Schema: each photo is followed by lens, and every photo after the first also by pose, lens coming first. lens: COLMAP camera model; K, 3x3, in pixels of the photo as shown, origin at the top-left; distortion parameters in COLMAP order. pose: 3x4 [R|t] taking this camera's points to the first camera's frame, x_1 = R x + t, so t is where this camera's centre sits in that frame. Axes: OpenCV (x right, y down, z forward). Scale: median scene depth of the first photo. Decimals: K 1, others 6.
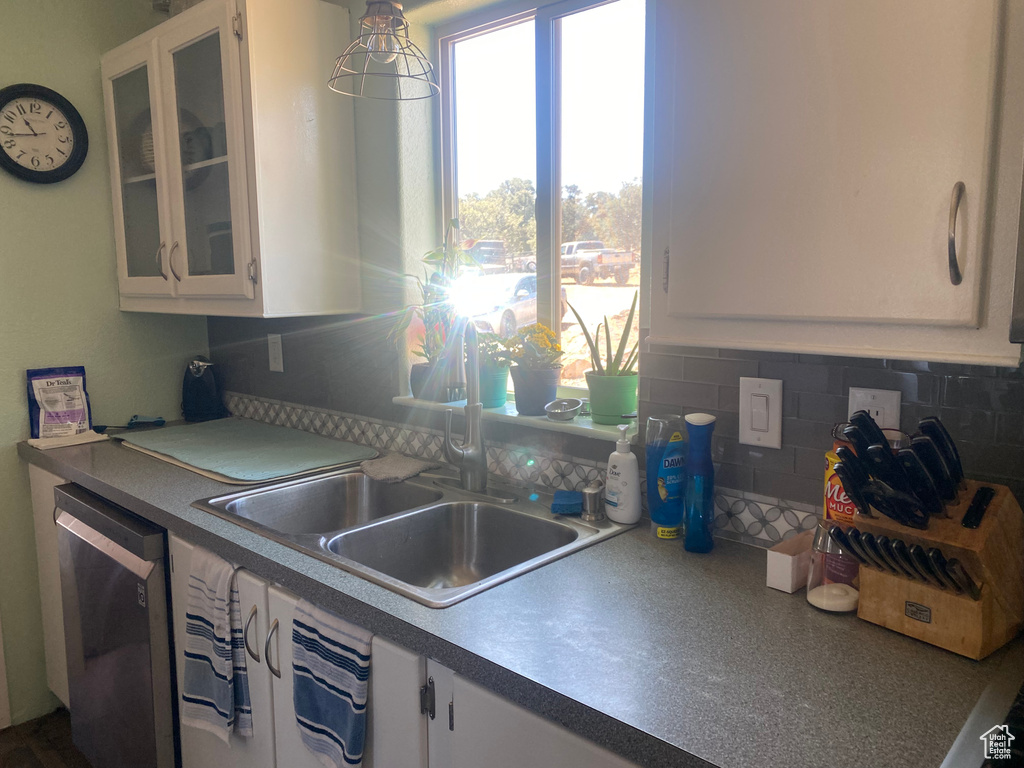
lens RADIAL K [[770.3, 0, 453.9], [0, 770.3, 376.9], [0, 0, 1]] dist [0.028916, -0.018546]
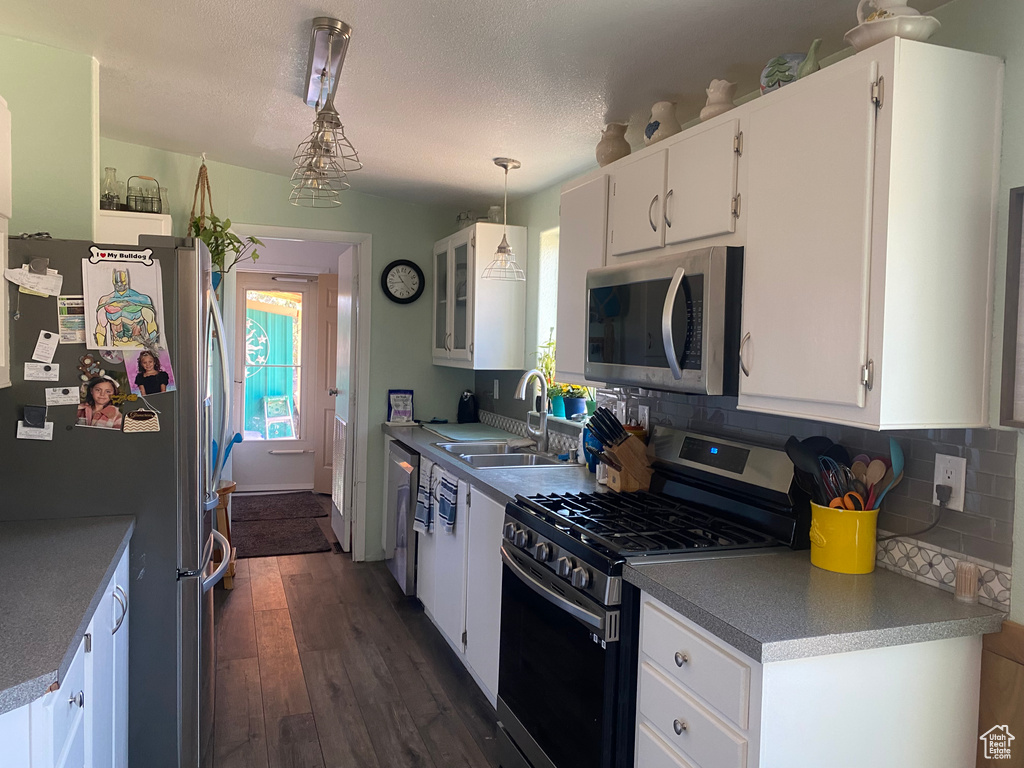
lens RADIAL K [[770.3, 0, 512.6], [0, 770.3, 383.5], [0, 0, 1]] dist [0.028916, -0.018546]
pose [[0.908045, 0.051364, -0.415712, 0.650677], [-0.083594, 0.994710, -0.059693, 0.072115], [0.410447, 0.088955, 0.907535, -0.802898]]
